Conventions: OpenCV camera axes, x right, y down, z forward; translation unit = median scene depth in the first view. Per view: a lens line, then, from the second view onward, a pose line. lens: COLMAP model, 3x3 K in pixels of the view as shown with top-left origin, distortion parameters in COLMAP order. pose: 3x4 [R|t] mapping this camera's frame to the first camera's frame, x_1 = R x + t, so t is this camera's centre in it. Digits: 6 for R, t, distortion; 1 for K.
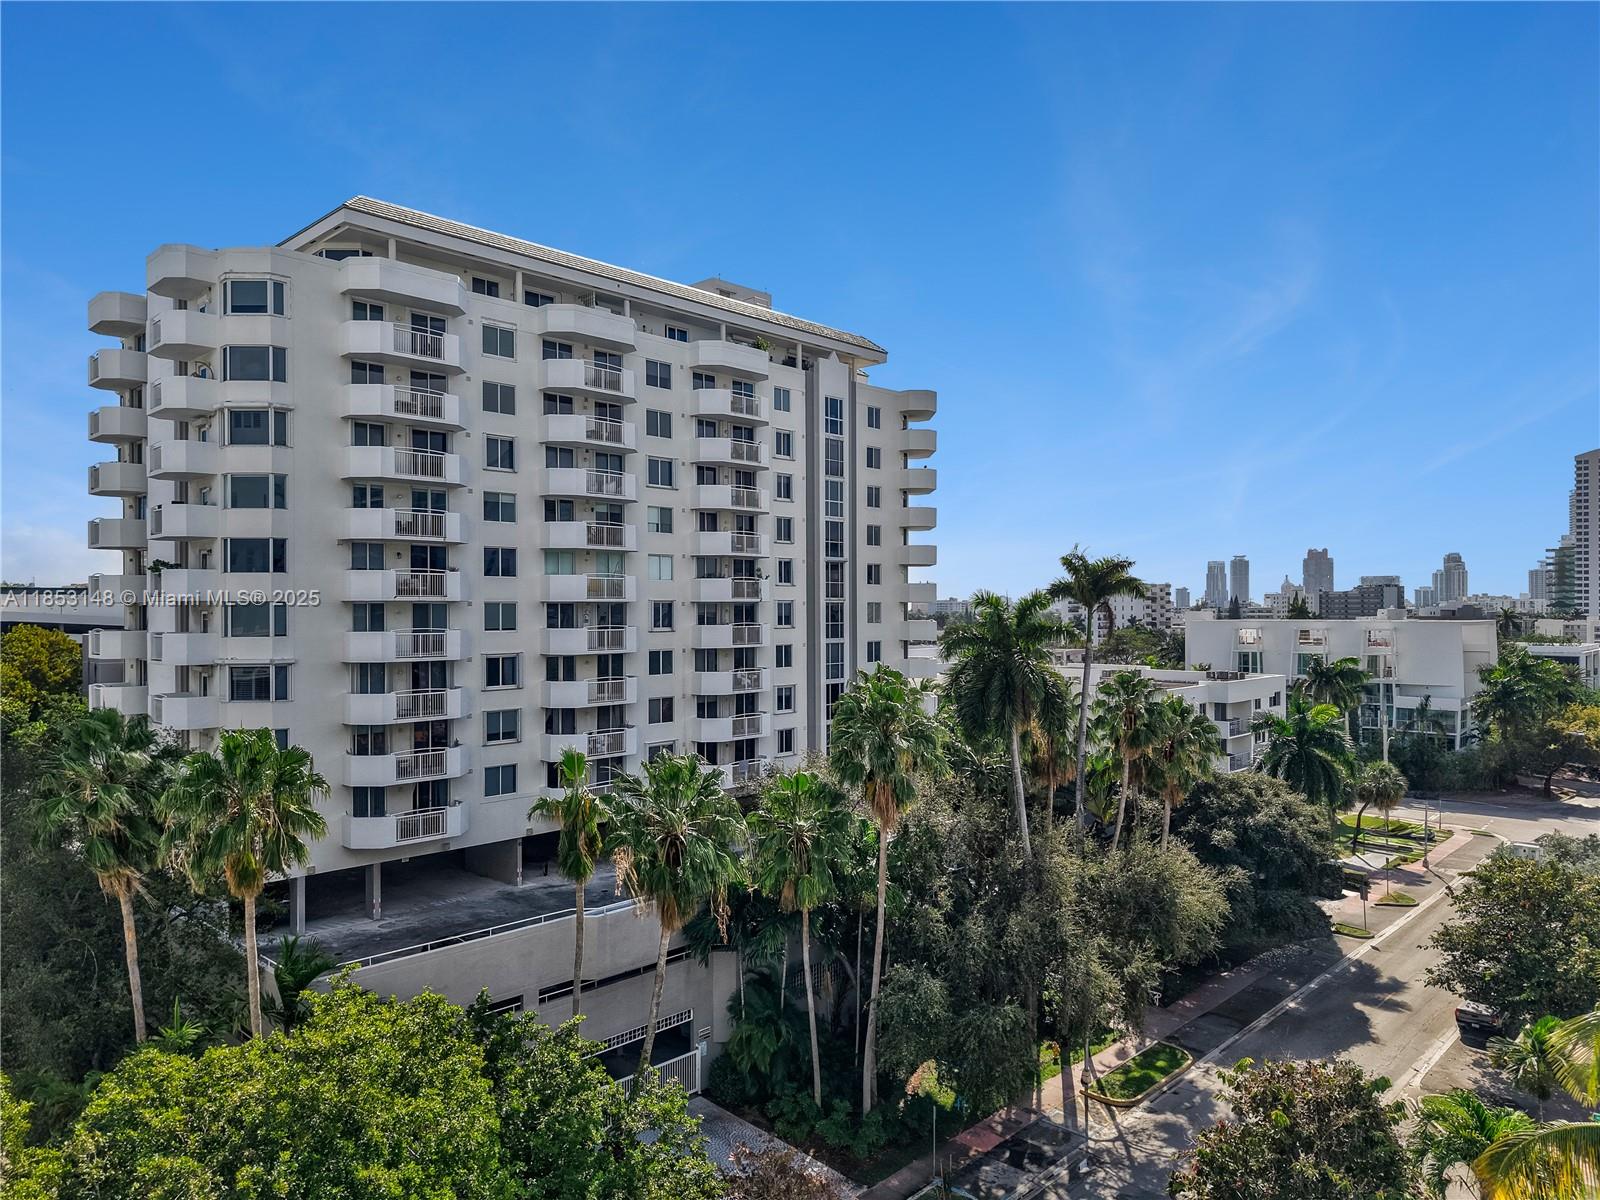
lens RADIAL K [[1100.6, 0, 804.0], [0, 1100.6, 605.6], [0, 0, 1]] dist [0.049738, -0.000856]
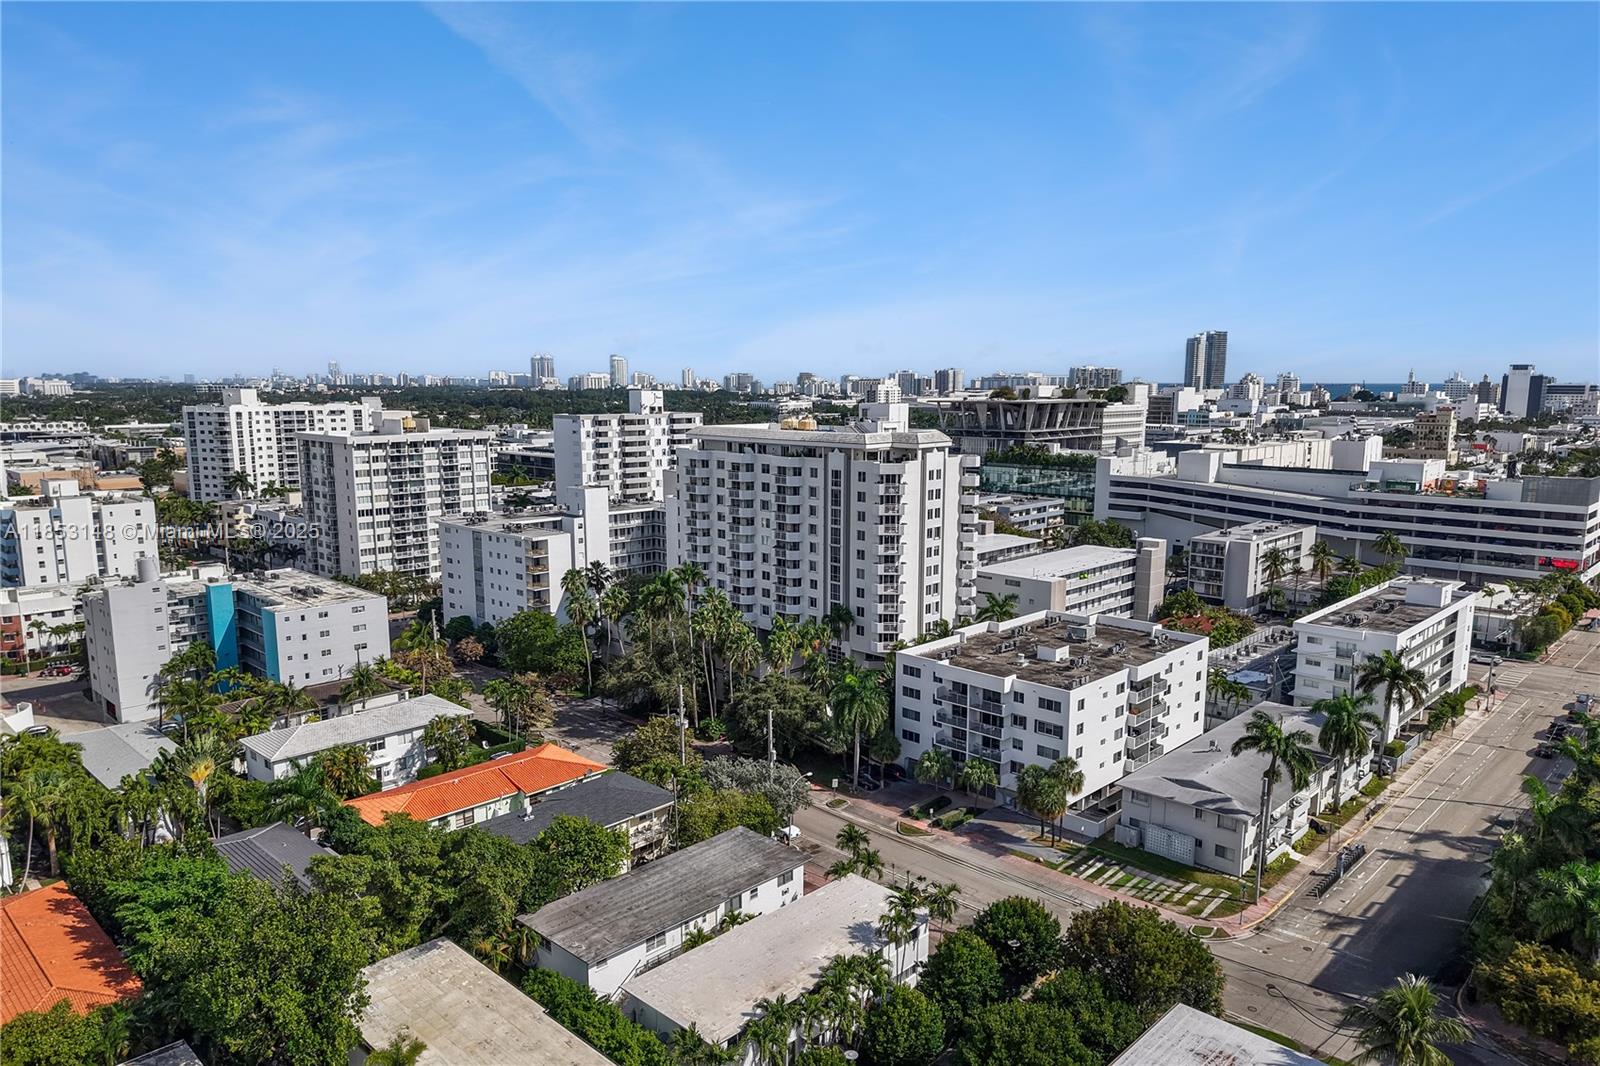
lens RADIAL K [[1077.6, 0, 800.0], [0, 1077.6, 533.0], [0, 0, 1]] dist [0.067948, -0.085724]
pose [[-0.010701, 0.142109, -0.989793, 2.449936], [-0.000761, 0.989848, 0.142125, -0.423243], [0.999942, 0.002274, -0.010484, 1.108401]]
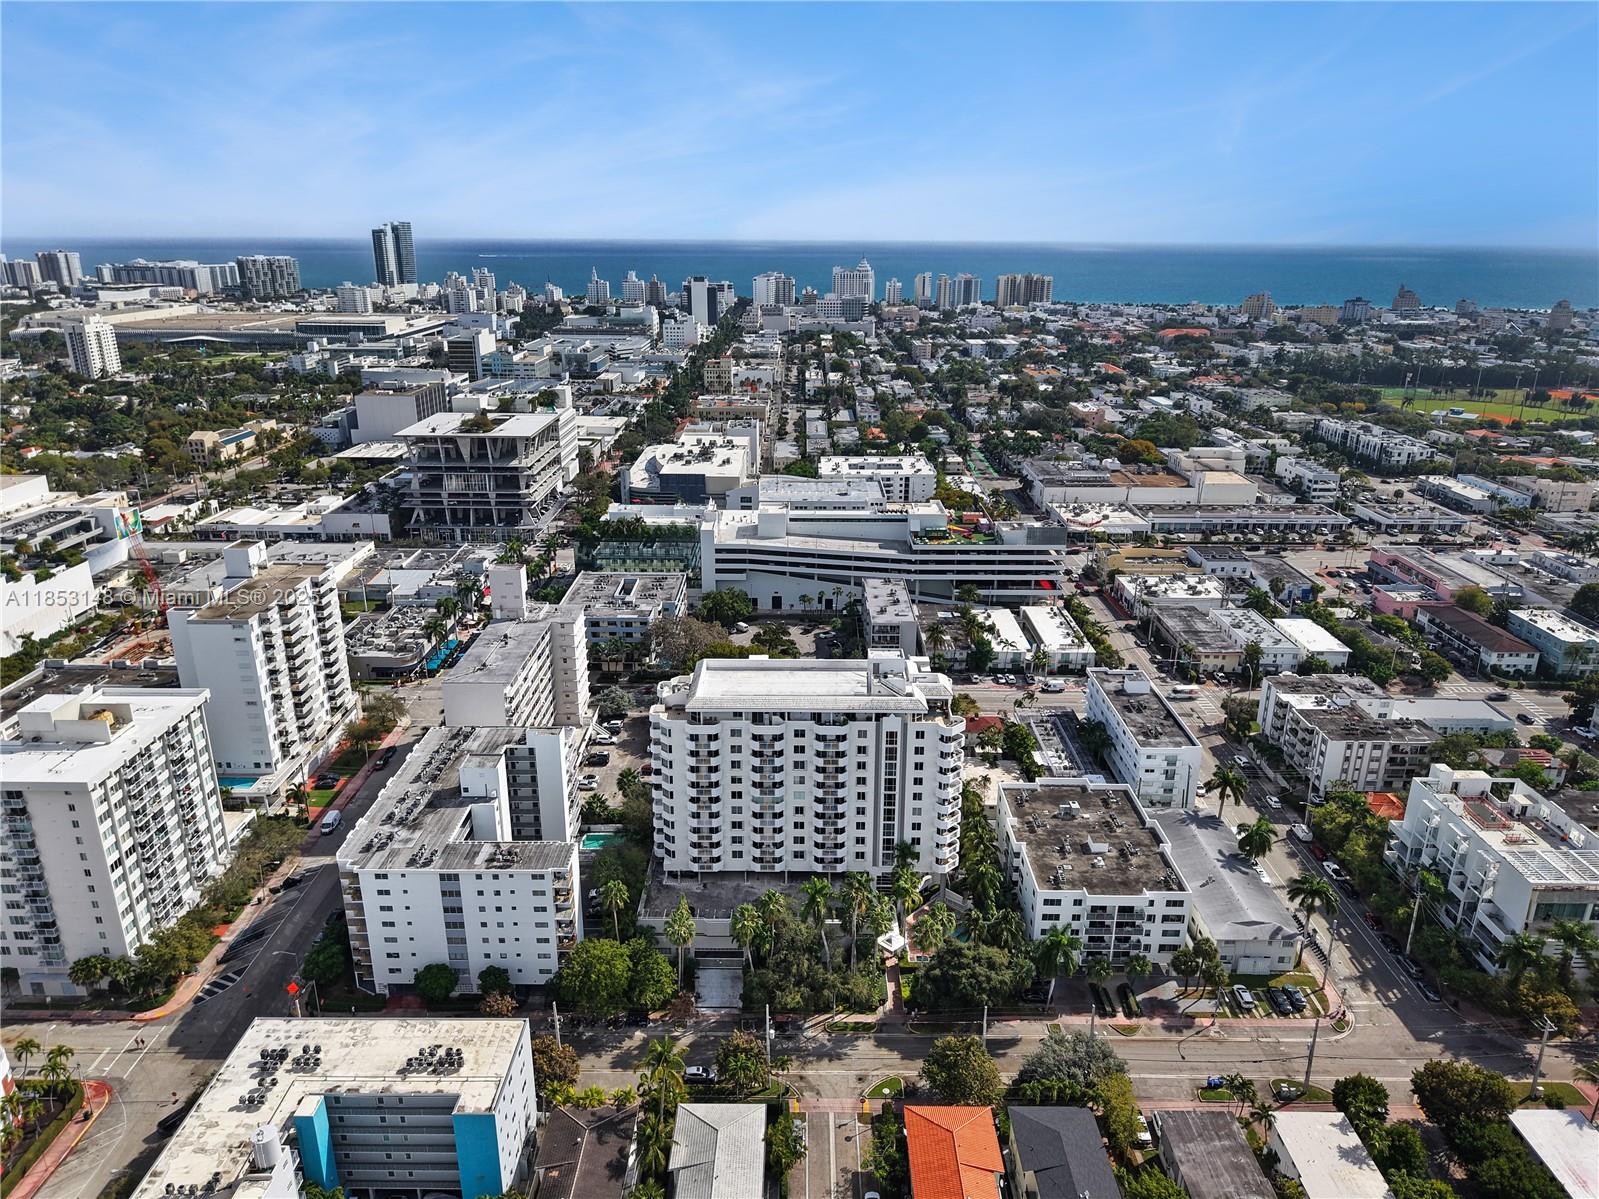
lens RADIAL K [[1070.7, 0, 795.9], [0, 1070.7, 590.6], [0, 0, 1]] dist [0.045644, -0.057180]
pose [[0.681189, 0.228475, -0.695543, 1.654700], [-0.002761, 0.950851, 0.309636, -1.384760], [0.732102, -0.209000, 0.648341, -0.679021]]
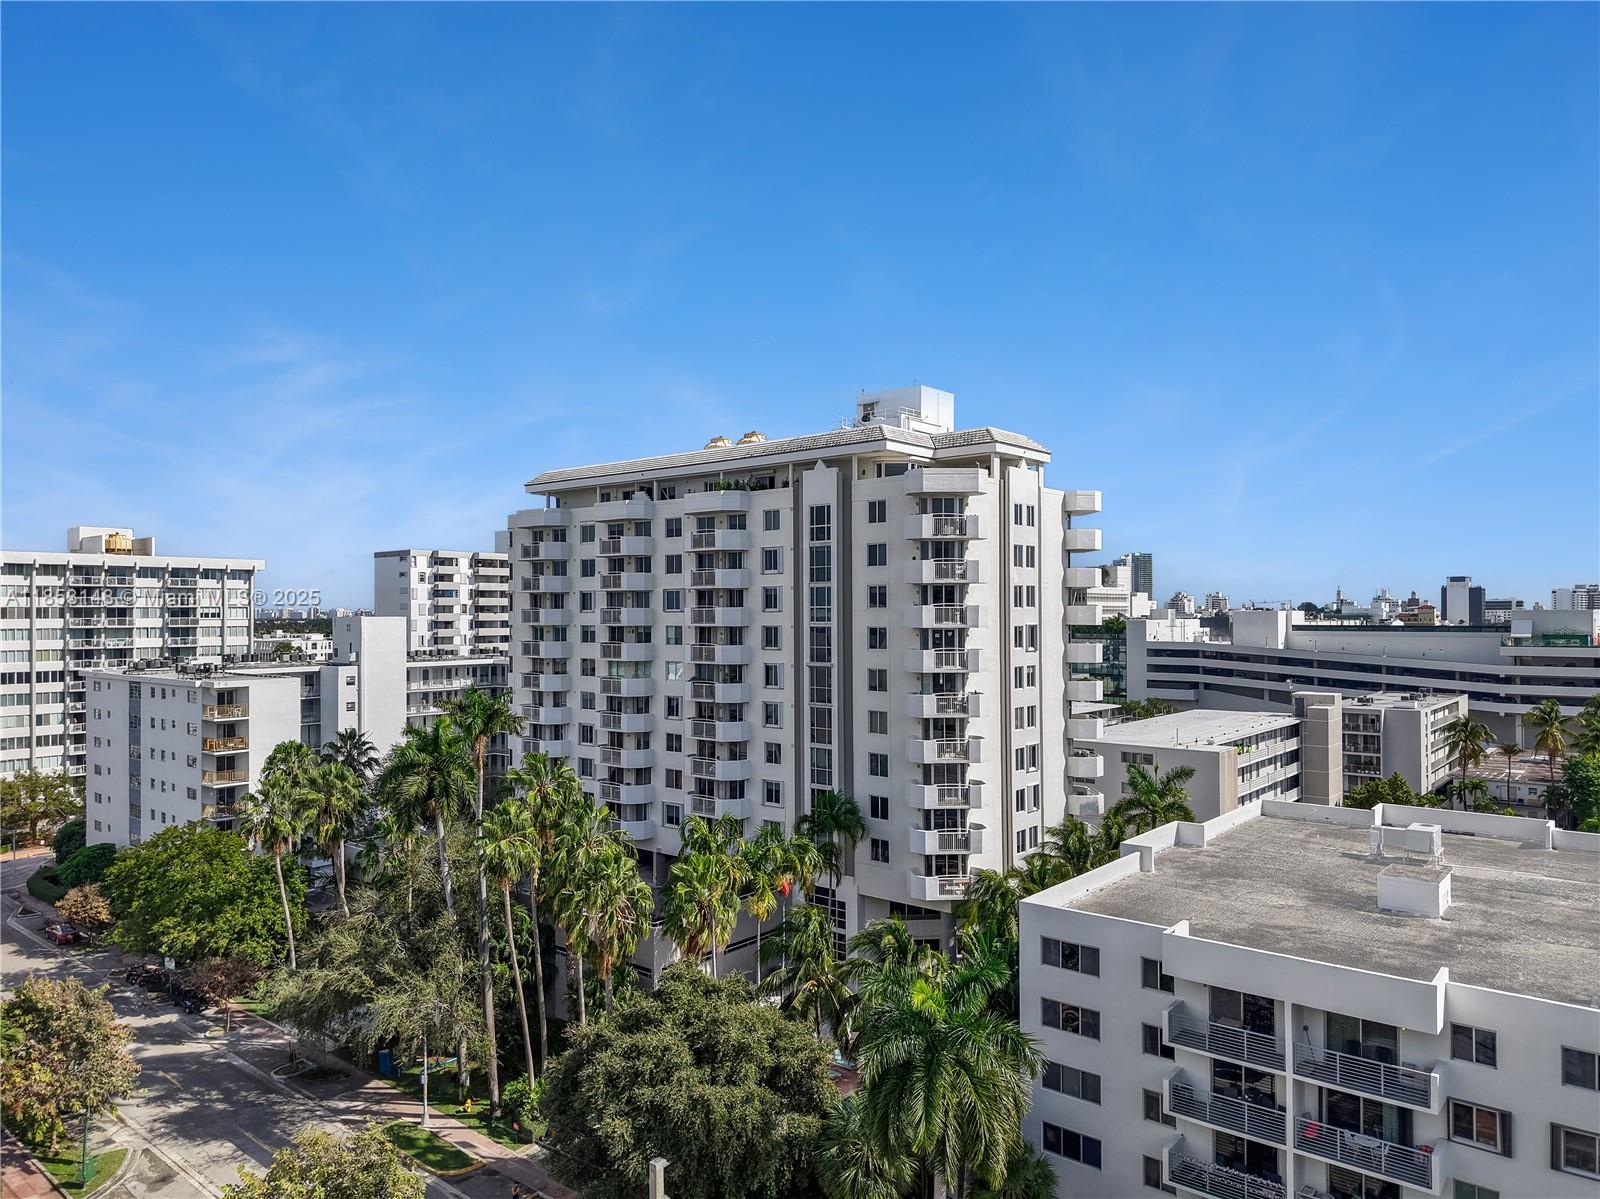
lens RADIAL K [[1071.3, 0, 796.4], [0, 1071.3, 590.6], [0, 0, 1]] dist [0.045644, -0.057180]
pose [[0.056976, -0.021698, -0.998140, 1.175002], [0.004750, 0.999758, -0.021462, -0.103467], [0.998364, -0.003519, 0.057066, 1.072679]]
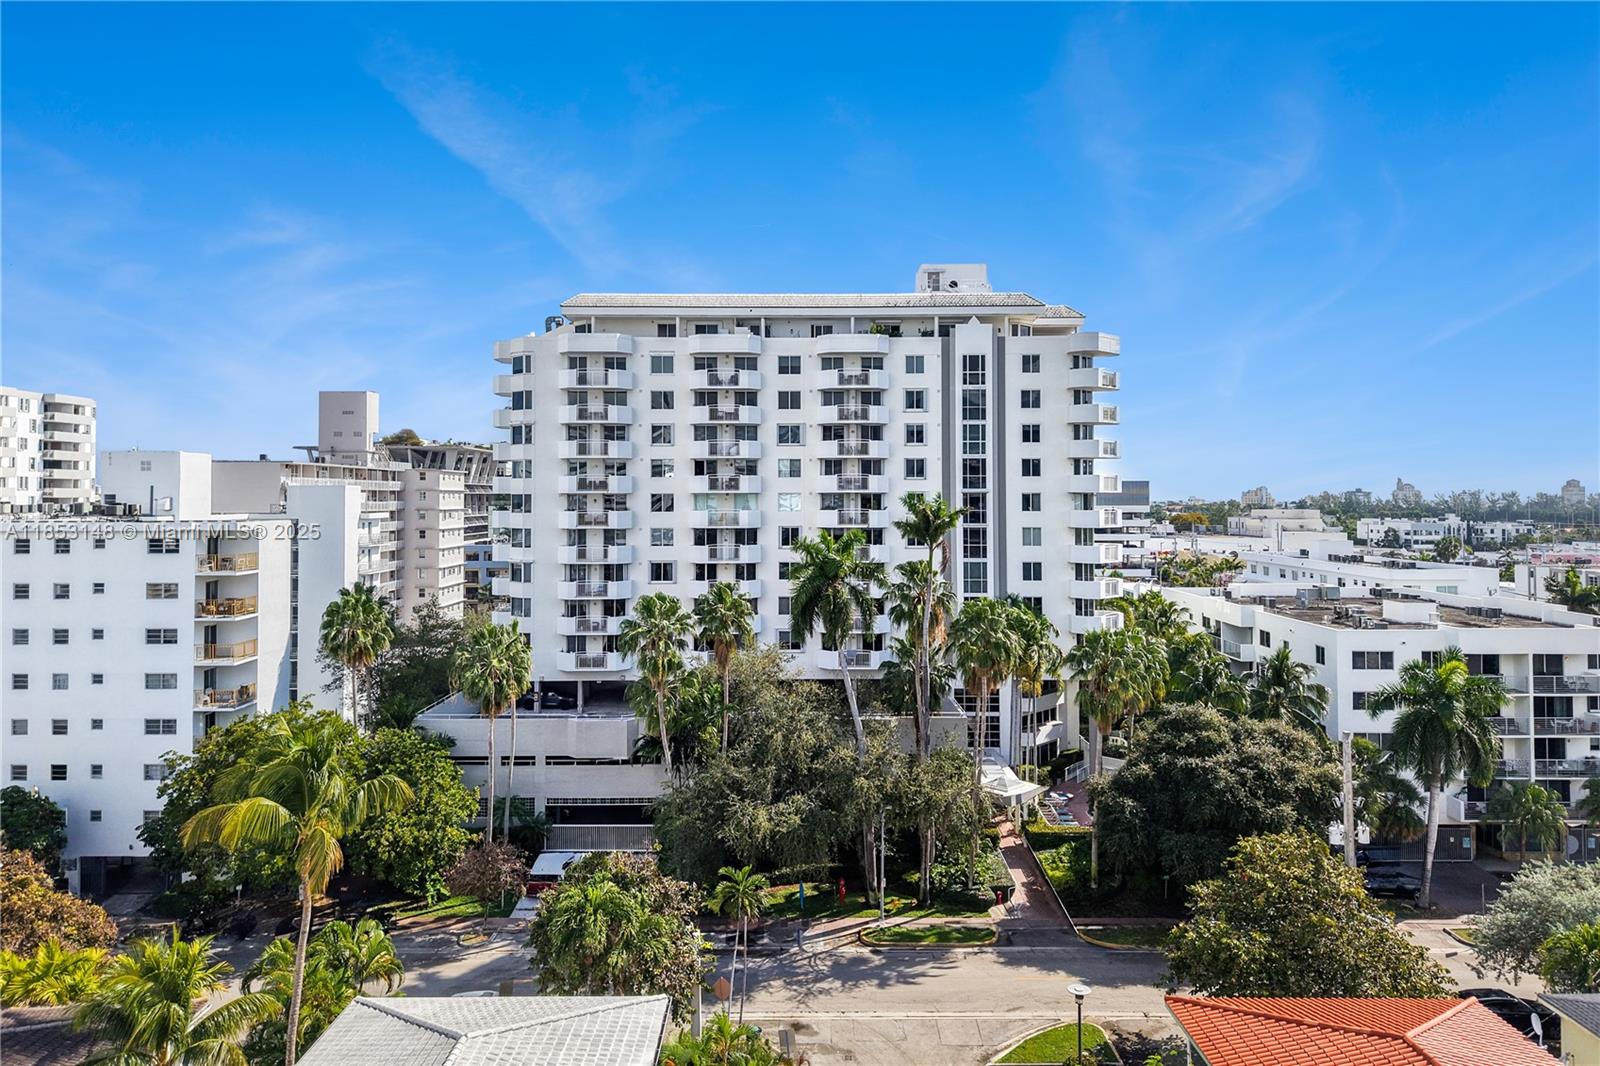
lens RADIAL K [[1083.0, 0, 786.9], [0, 1083.0, 476.6], [0, 0, 1]] dist [0.100974, -0.100937]
pose [[0.679032, -0.017066, -0.733910, 0.870443], [0.002849, 0.999783, -0.020613, -0.039172], [0.734103, 0.011906, 0.678933, 0.068162]]
